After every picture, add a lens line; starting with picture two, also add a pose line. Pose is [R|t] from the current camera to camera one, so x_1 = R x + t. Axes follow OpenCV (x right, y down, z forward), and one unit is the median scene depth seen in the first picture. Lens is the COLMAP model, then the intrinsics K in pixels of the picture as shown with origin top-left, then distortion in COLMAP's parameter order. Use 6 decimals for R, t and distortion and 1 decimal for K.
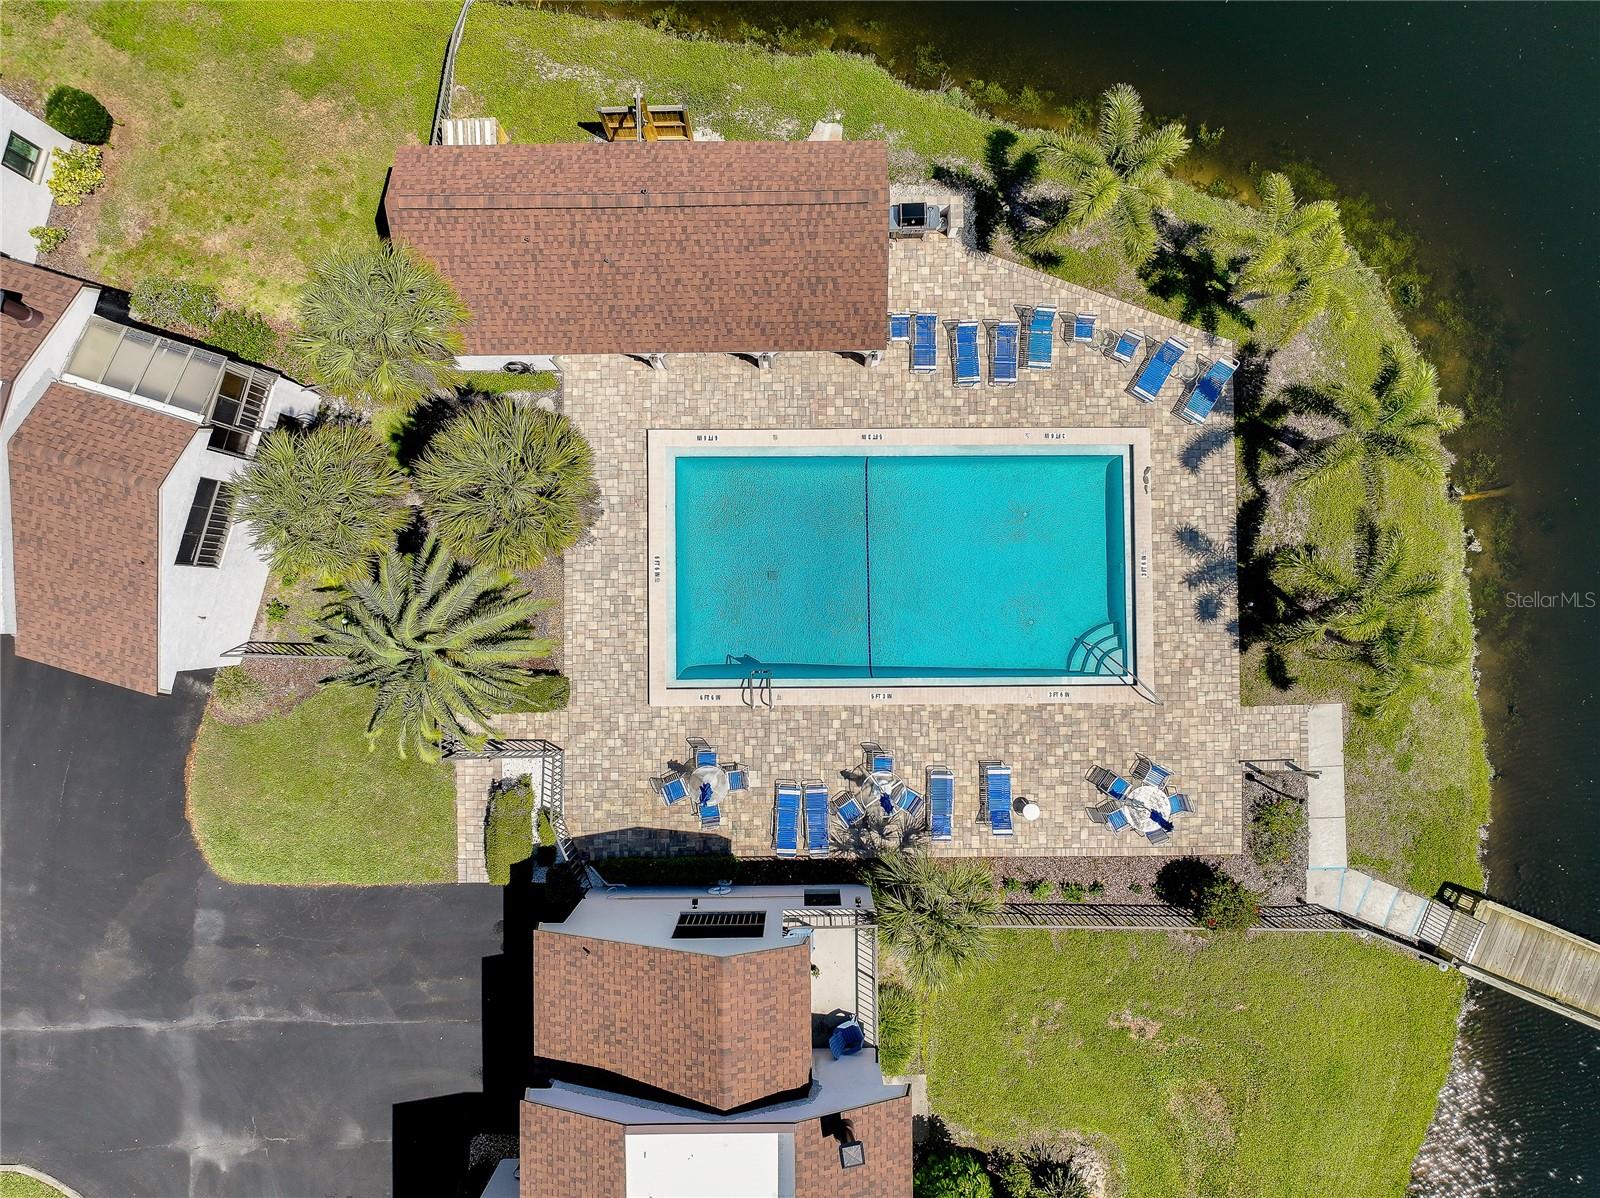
lens RADIAL K [[1116.4, 0, 796.6], [0, 1116.4, 615.8], [0, 0, 1]] dist [-0.005612, 0.021816]
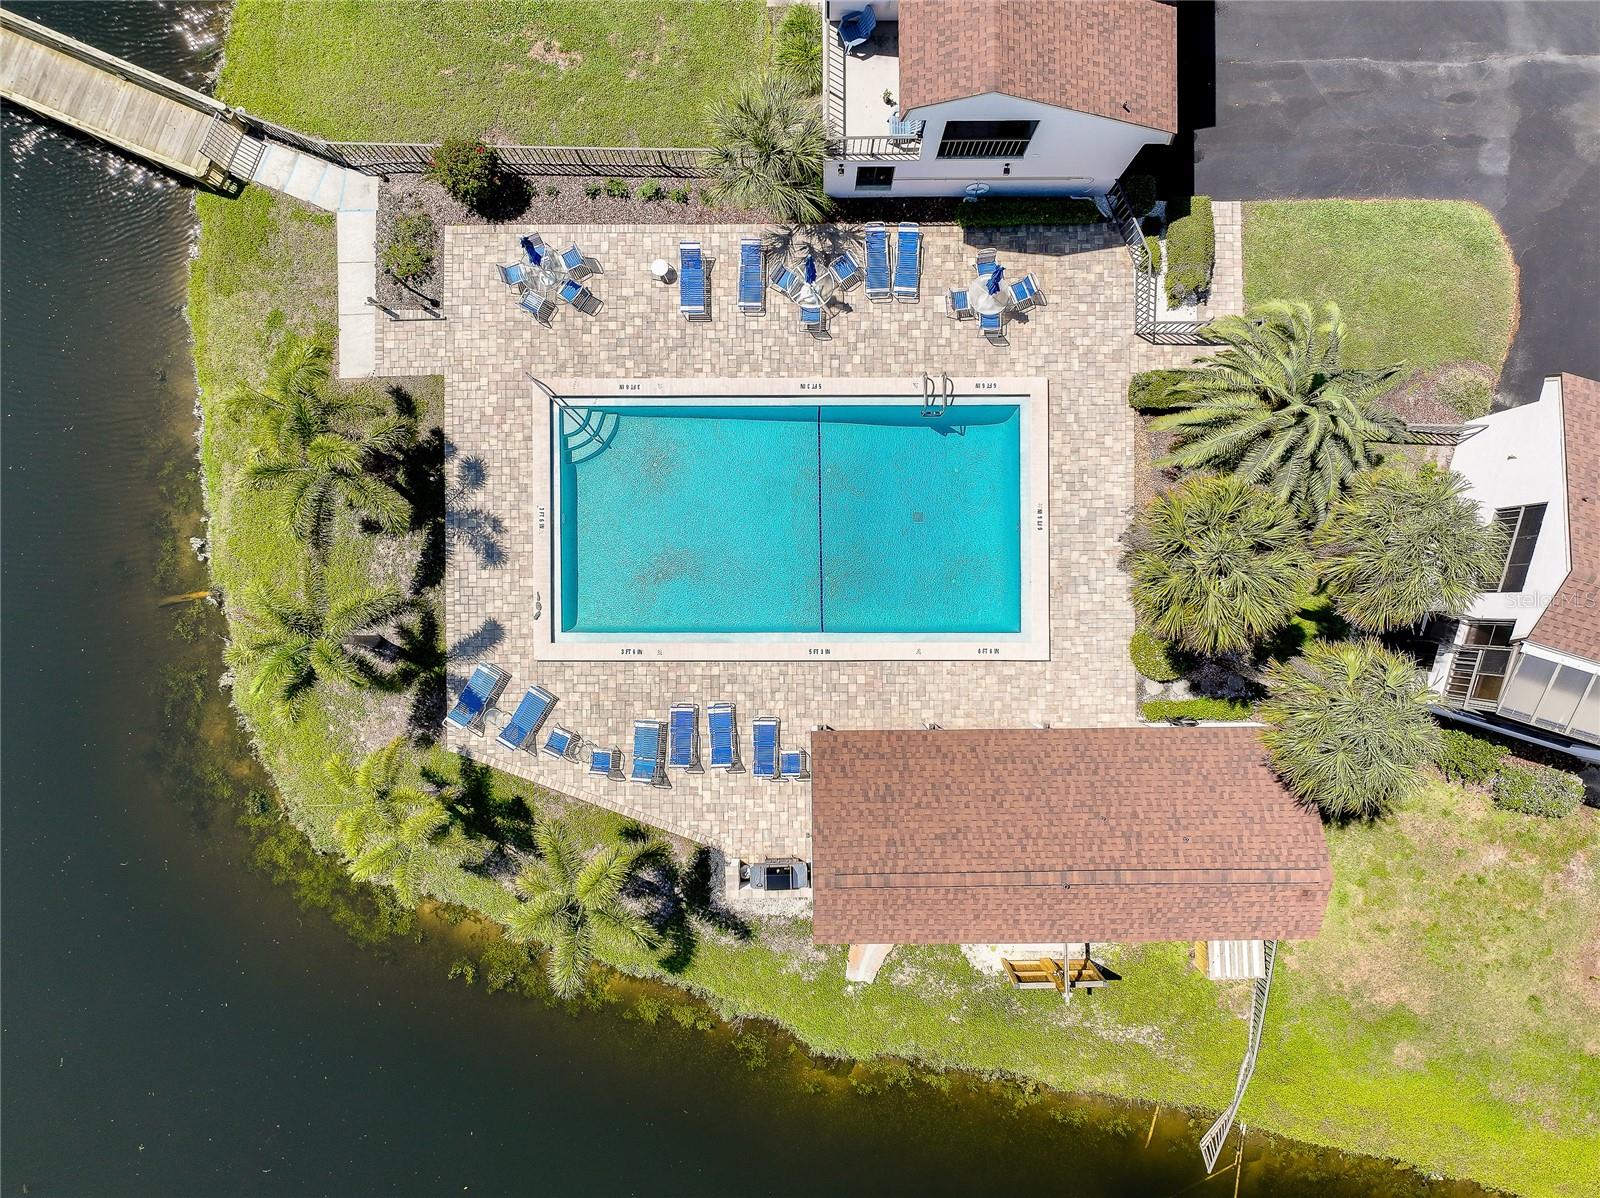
lens RADIAL K [[1116.4, 0, 798.0], [0, 1116.4, 610.7], [0, 0, 1]] dist [-0.005612, 0.021816]
pose [[-0.999973, -0.004659, -0.005677, 0.091902], [0.004499, -0.999602, 0.027838, -0.151469], [-0.005804, 0.027811, 0.999596, 0.025685]]
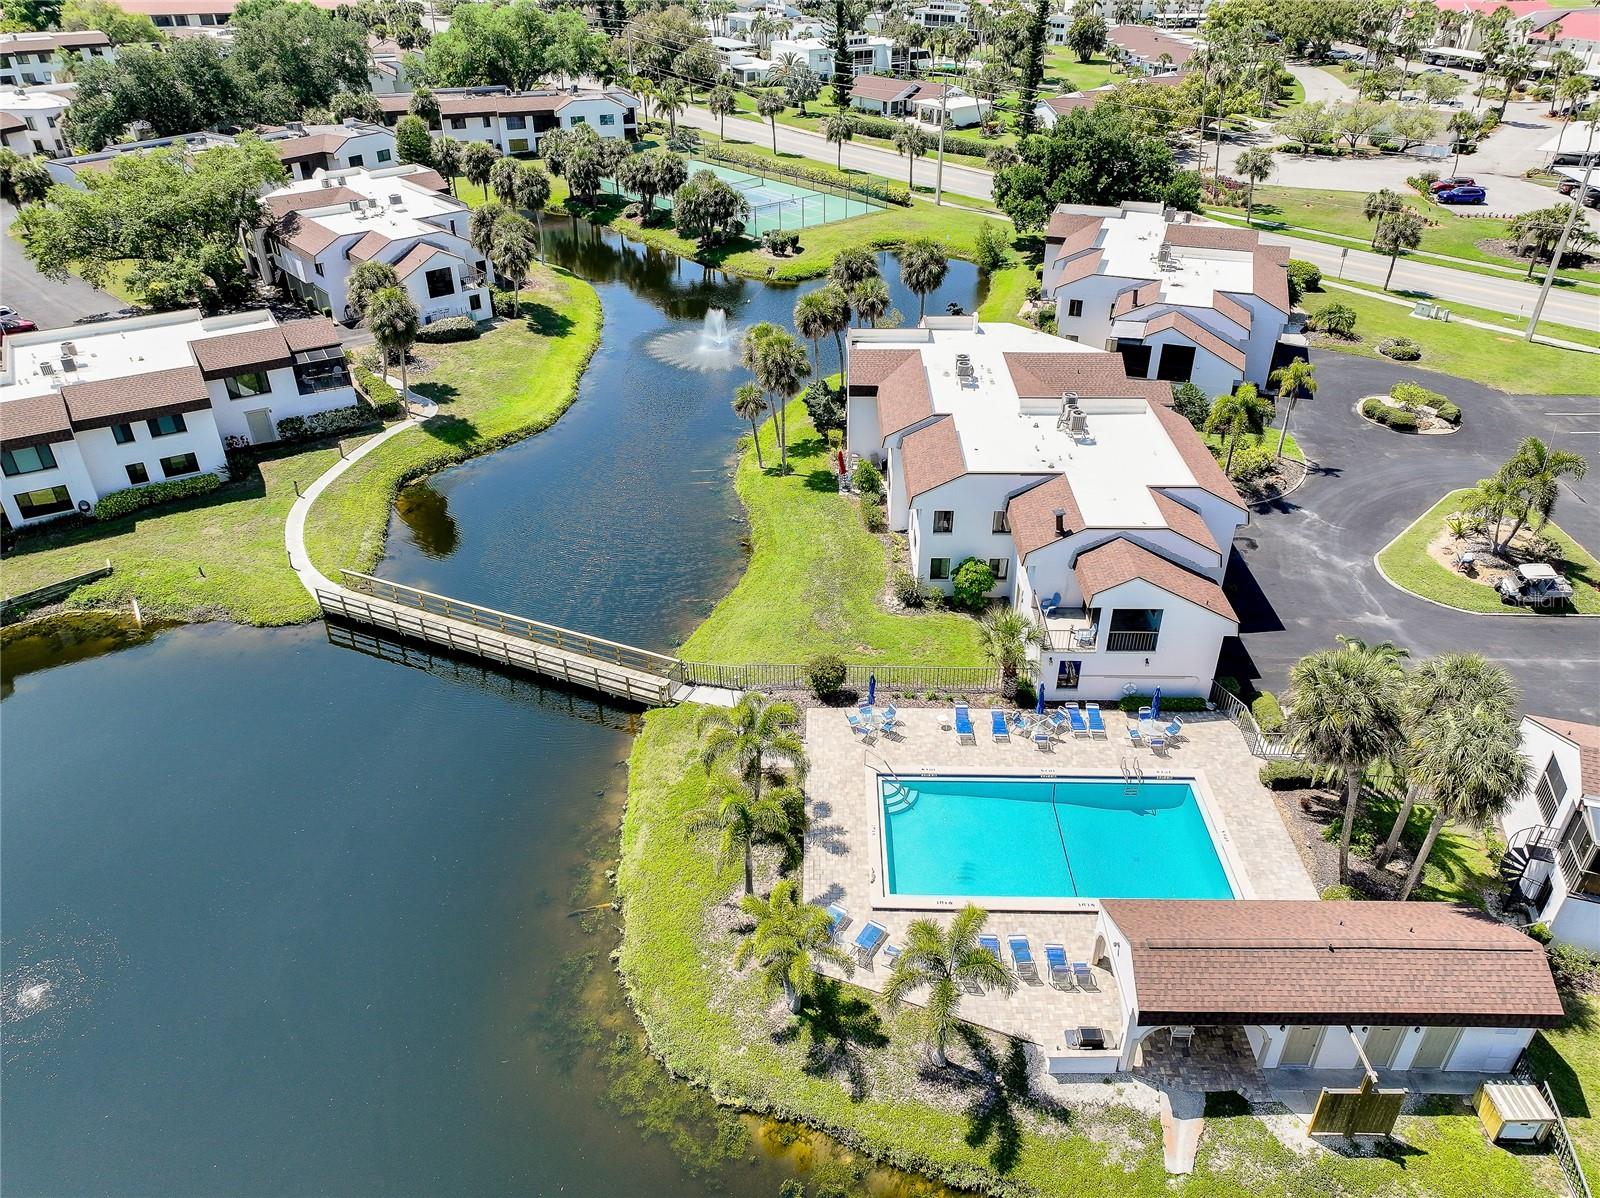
lens RADIAL K [[1116.4, 0, 795.4], [0, 1116.4, 599.5], [0, 0, 1]] dist [-0.005612, 0.021816]
pose [[-0.999410, -0.017686, 0.029453, 0.370852], [0.034349, -0.530324, 0.847099, -1.073498], [0.000637, 0.847611, 0.530618, 0.012220]]
